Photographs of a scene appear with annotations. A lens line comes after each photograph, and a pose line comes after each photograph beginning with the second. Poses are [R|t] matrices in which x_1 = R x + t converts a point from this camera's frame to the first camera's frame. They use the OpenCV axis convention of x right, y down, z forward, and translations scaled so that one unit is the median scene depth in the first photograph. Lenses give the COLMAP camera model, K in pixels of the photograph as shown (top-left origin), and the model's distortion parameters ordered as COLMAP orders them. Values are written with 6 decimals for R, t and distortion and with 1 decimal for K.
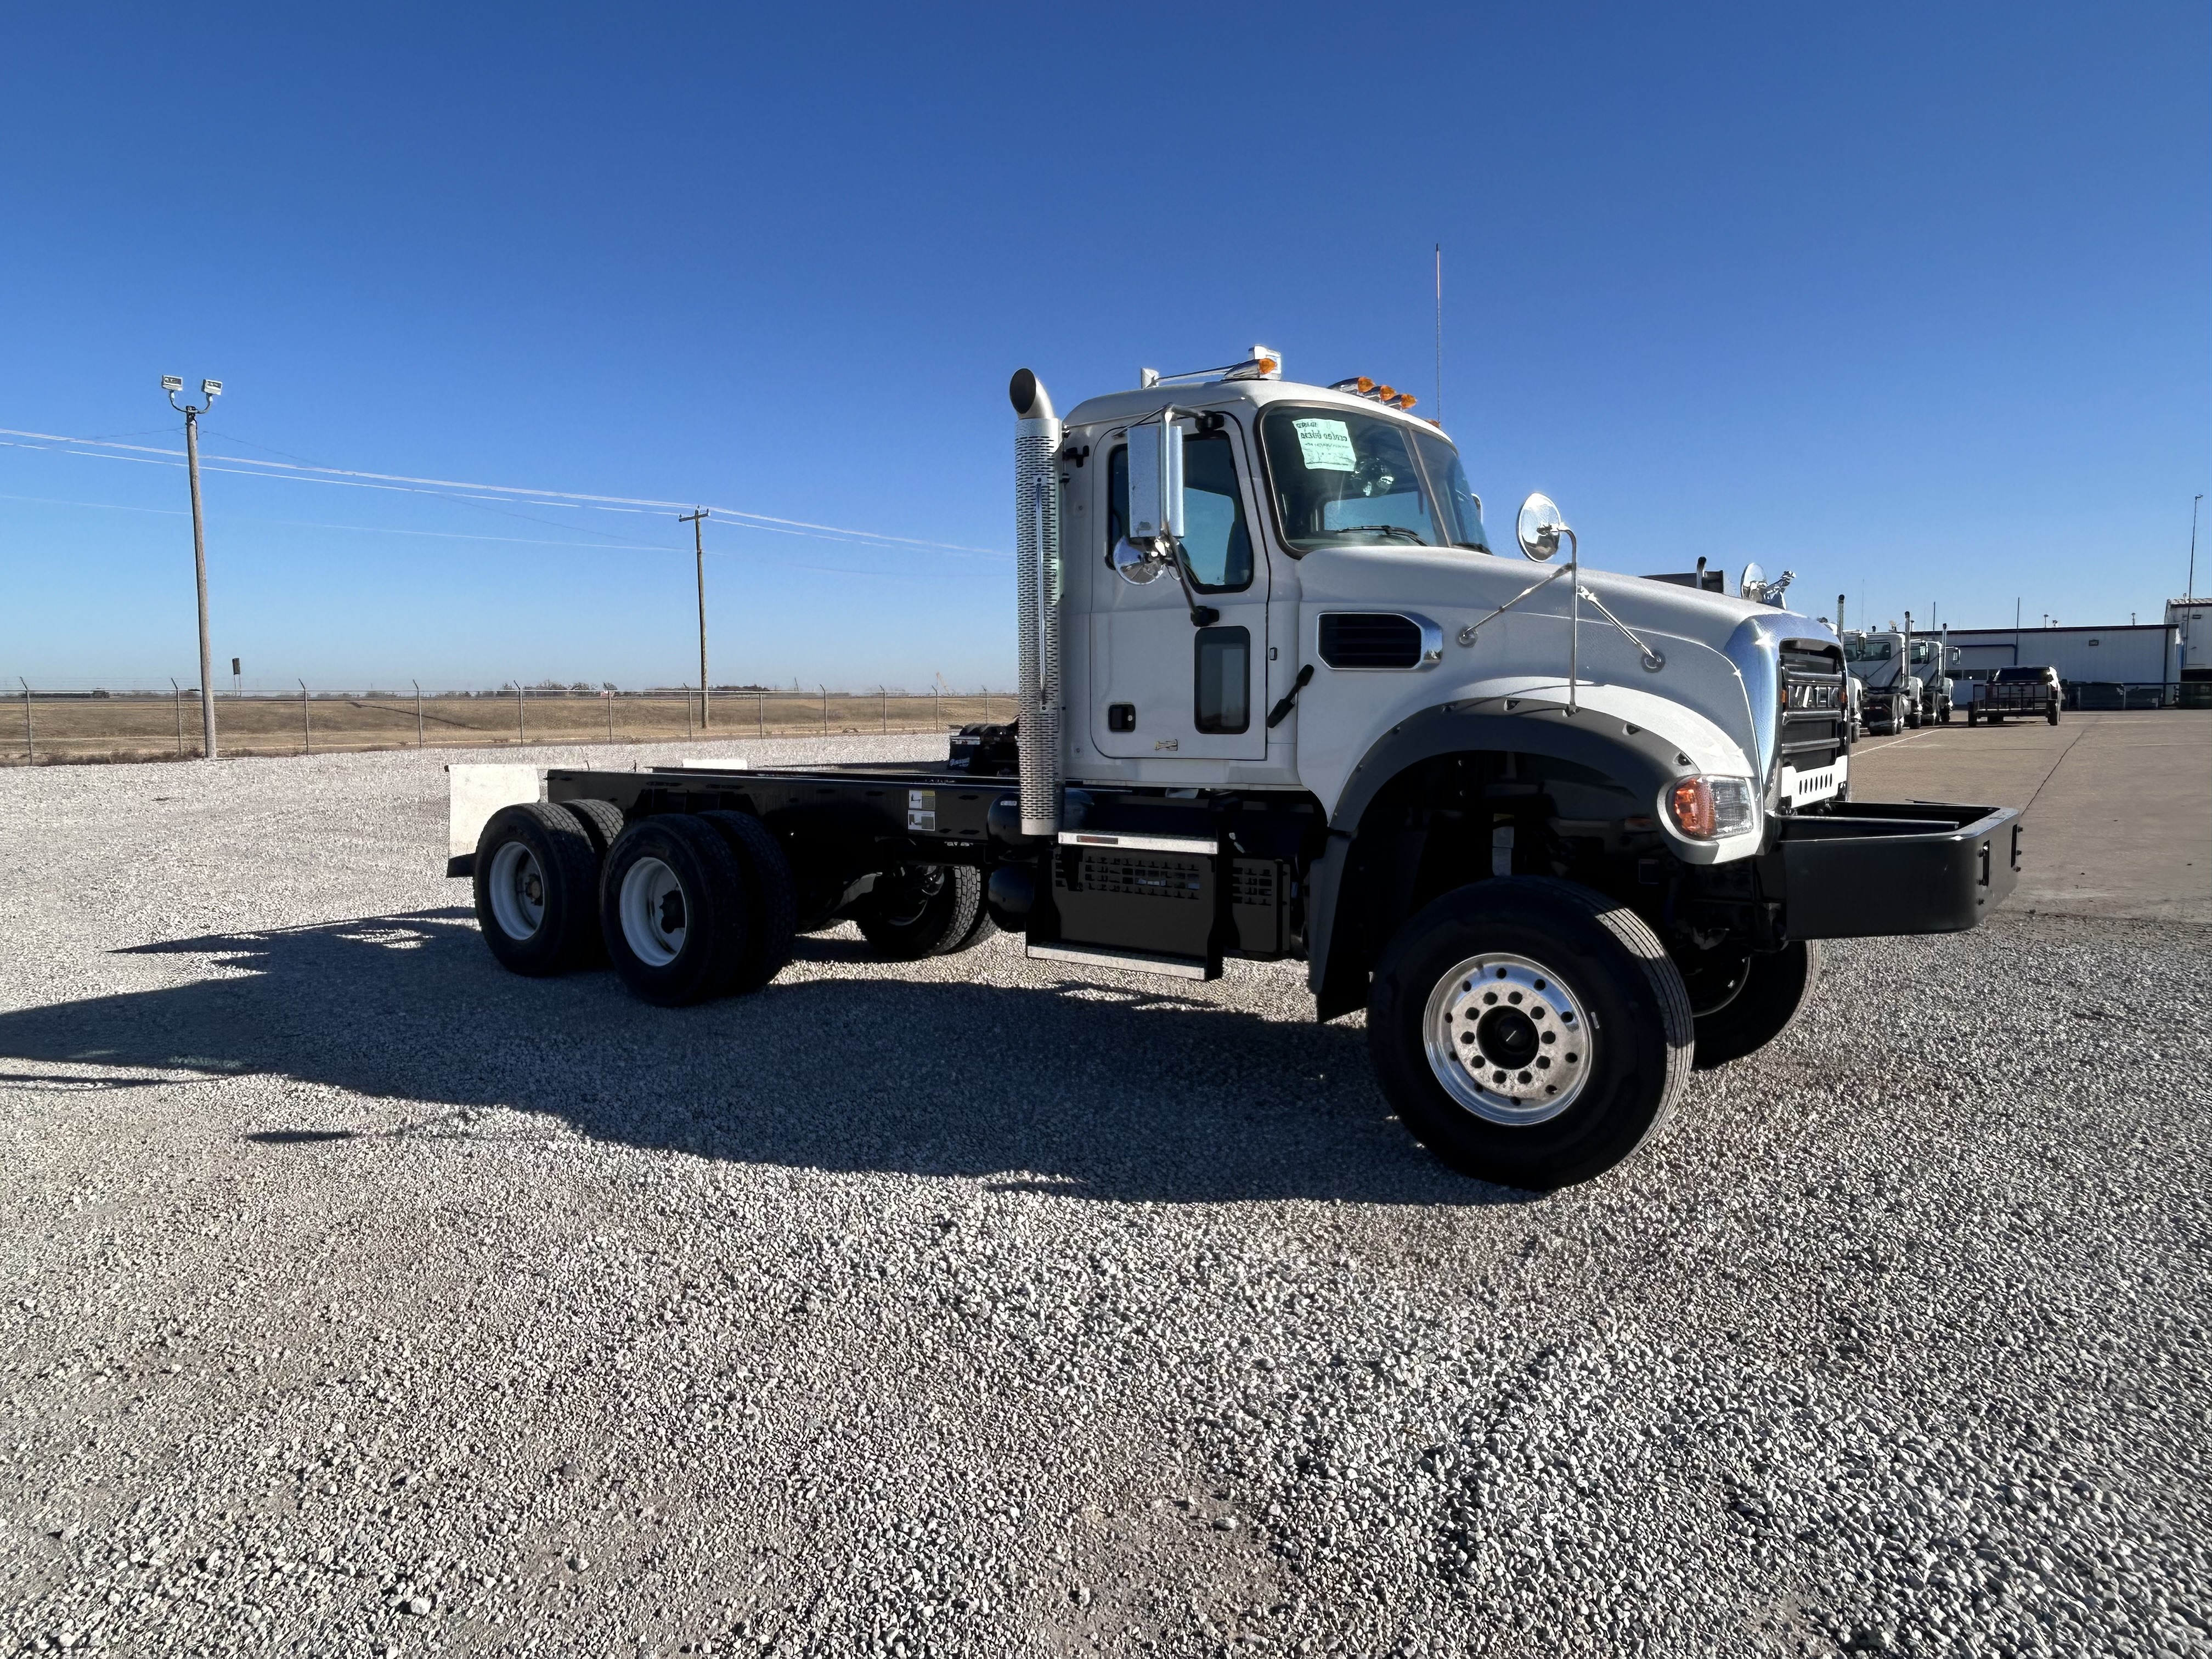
lens RADIAL K [[1401.8, 0, 1098.0], [0, 1401.8, 827.8], [0, 0, 1]] dist [-0.002279, 0.000354]
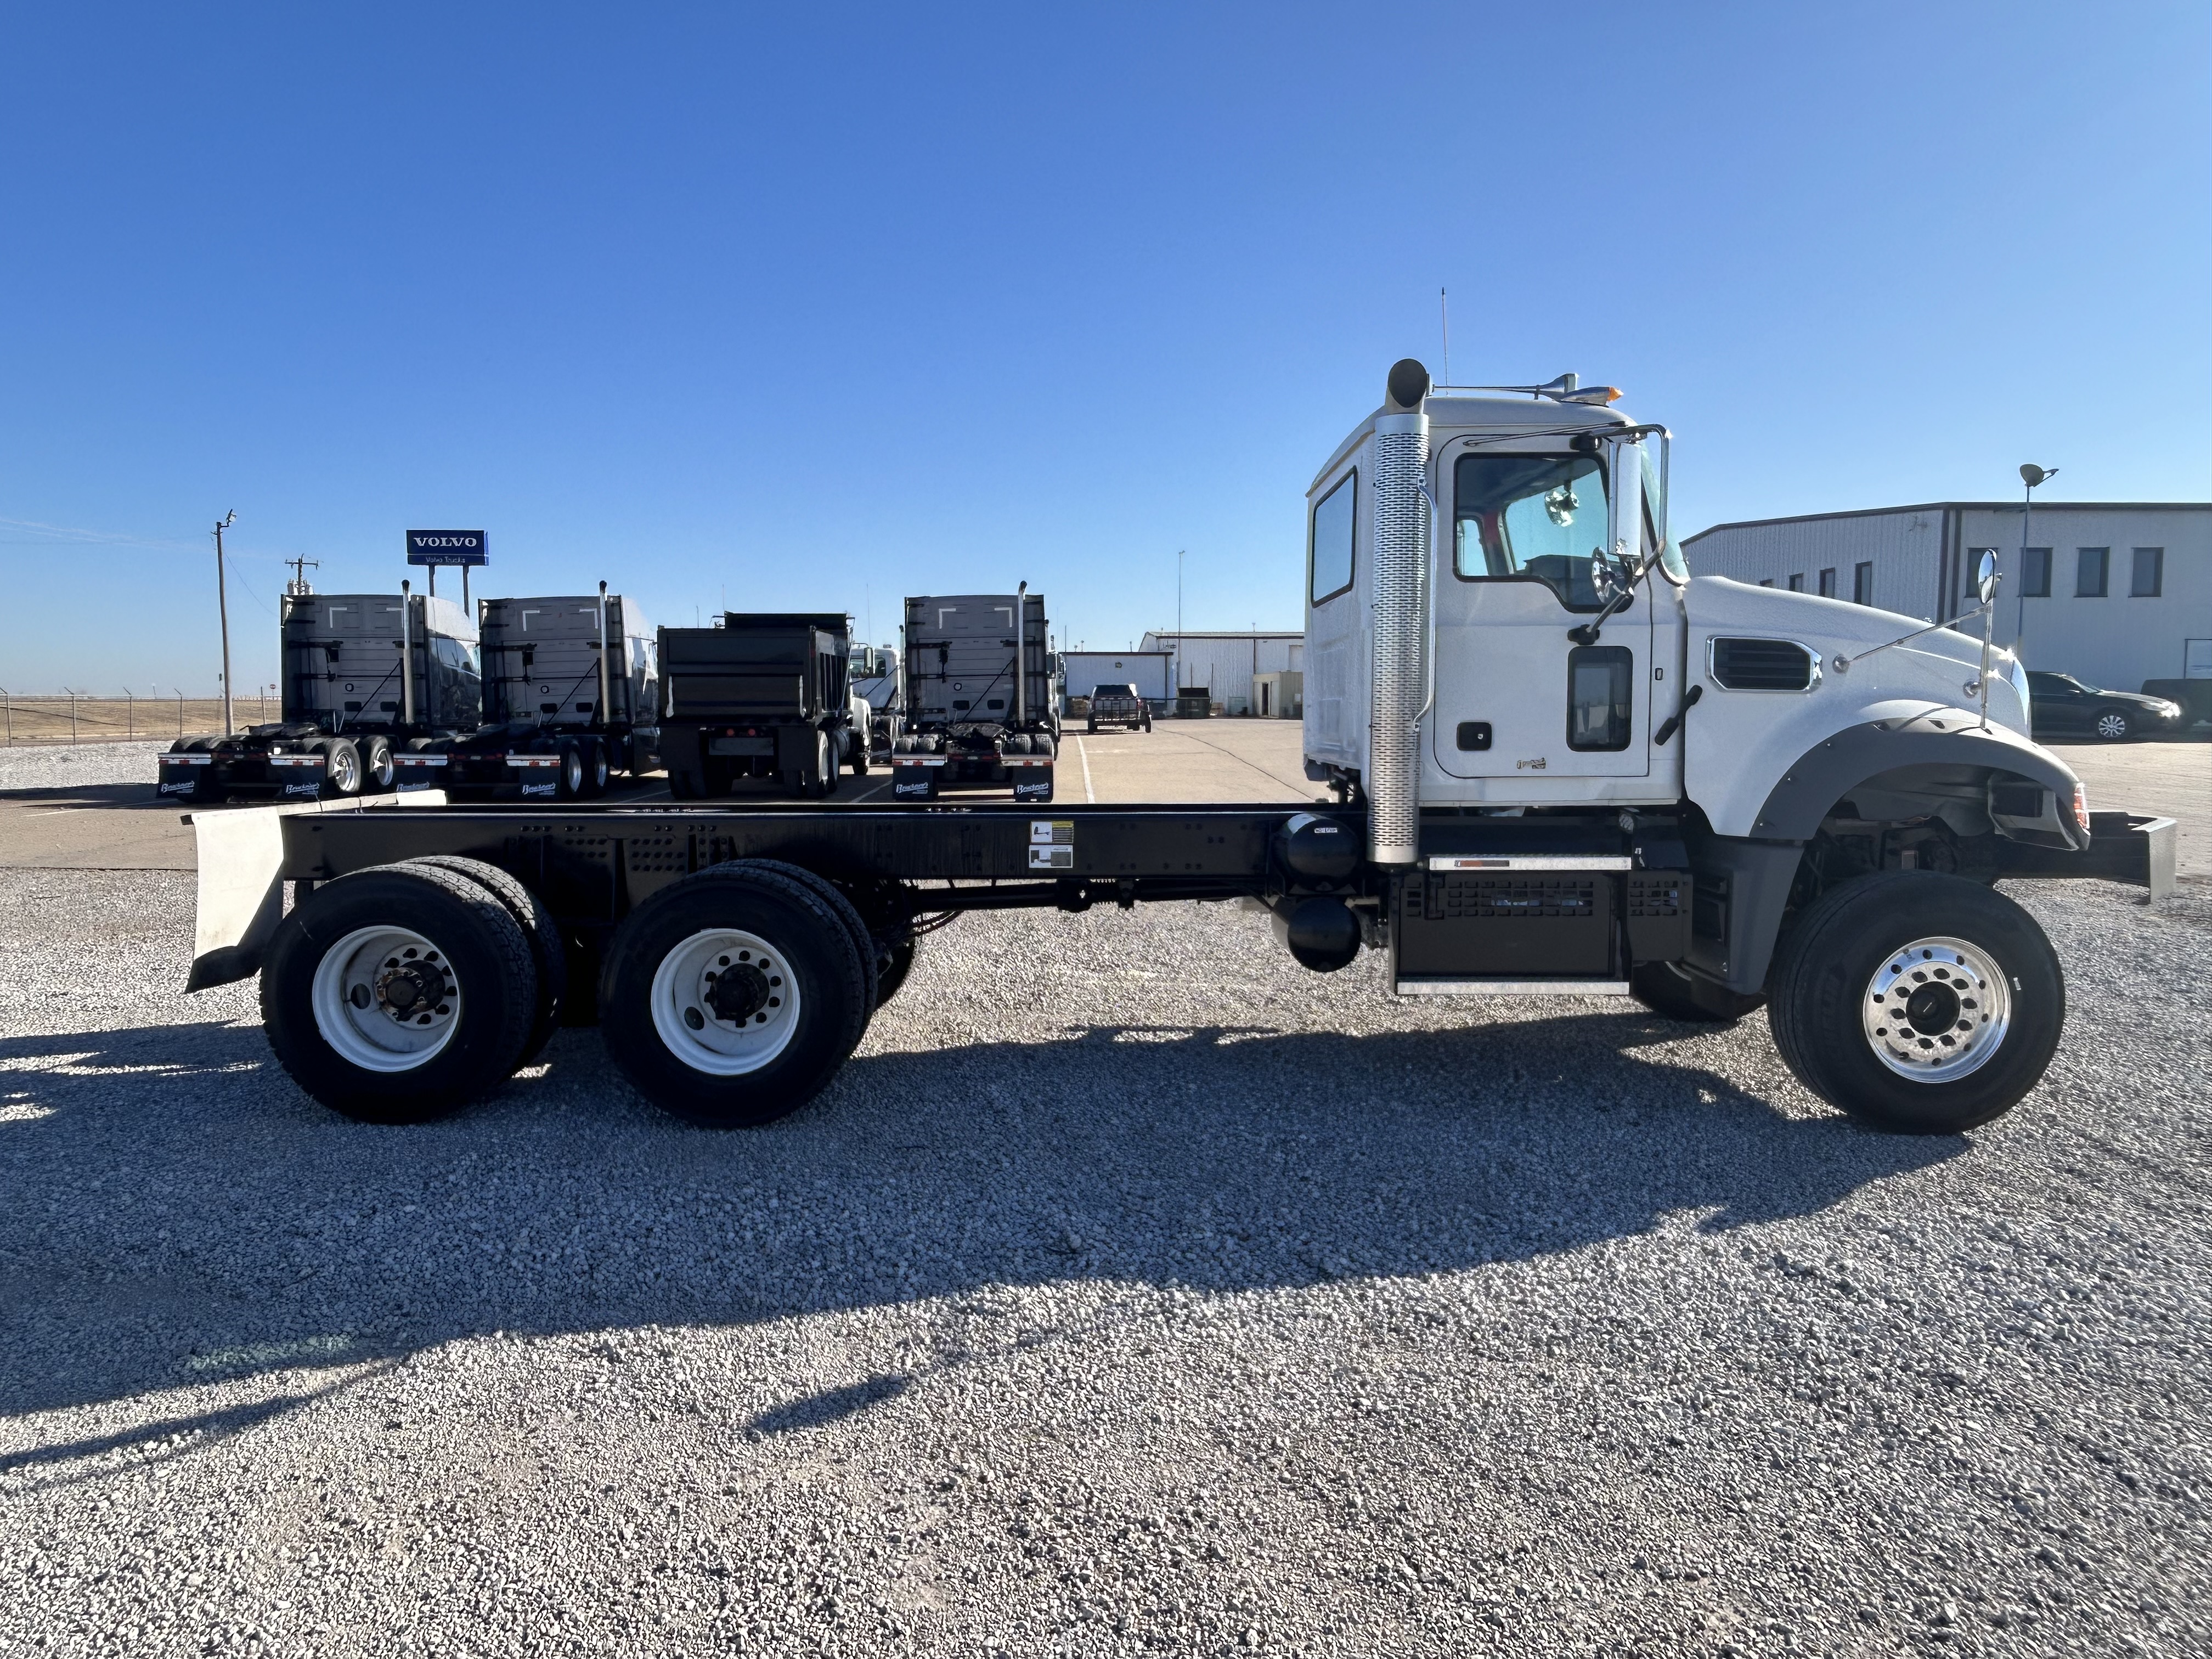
lens RADIAL K [[1401.8, 0, 1098.0], [0, 1401.8, 827.8], [0, 0, 1]] dist [-0.002279, 0.000354]
pose [[0.802132, -0.045013, 0.595448, -0.807155], [0.048584, 0.998768, 0.010053, -0.039501], [-0.595168, 0.020866, 0.803331, 0.398727]]
